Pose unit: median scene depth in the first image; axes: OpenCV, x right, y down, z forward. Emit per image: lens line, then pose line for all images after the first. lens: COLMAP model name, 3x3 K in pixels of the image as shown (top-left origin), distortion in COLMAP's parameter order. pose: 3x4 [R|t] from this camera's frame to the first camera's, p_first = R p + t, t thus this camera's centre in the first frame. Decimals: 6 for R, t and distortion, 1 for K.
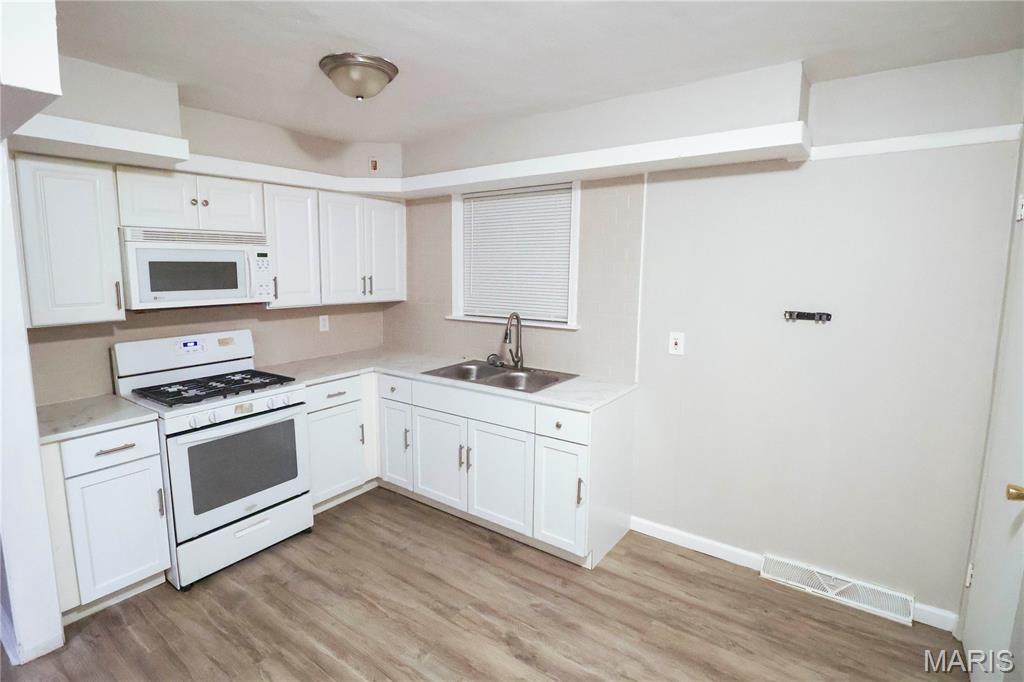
lens RADIAL K [[504.8, 0, 468.3], [0, 504.8, 333.2], [0, 0, 1]] dist [-0.010051, -0.004905]
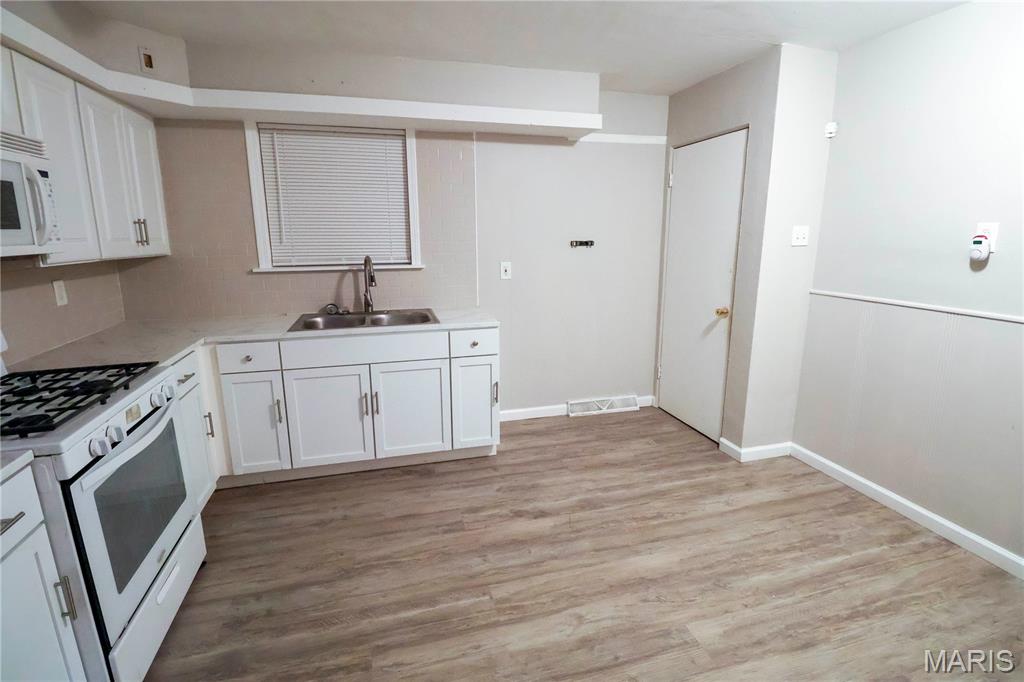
lens RADIAL K [[478.9, 0, 504.6], [0, 478.9, 333.1], [0, 0, 1]] dist [-0.005650, -0.009095]
pose [[0.598741, -0.167638, 0.783203, -0.618475], [0.108989, 0.985808, 0.127684, 0.022098], [-0.793492, 0.008911, 0.608515, 0.254079]]
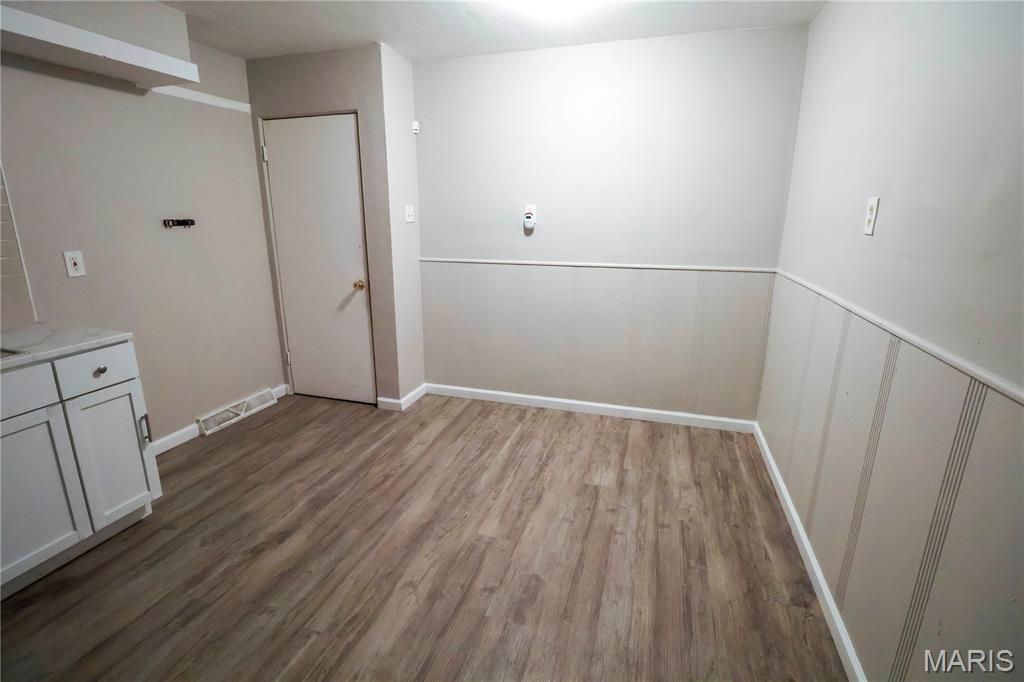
lens RADIAL K [[478.9, 0, 509.2], [0, 478.9, 336.3], [0, 0, 1]] dist [-0.005650, -0.009095]
pose [[-0.358977, -0.232560, 0.903909, -0.692023], [0.115698, 0.949903, 0.290342, -0.013157], [-0.926147, 0.208807, -0.314087, 0.594986]]
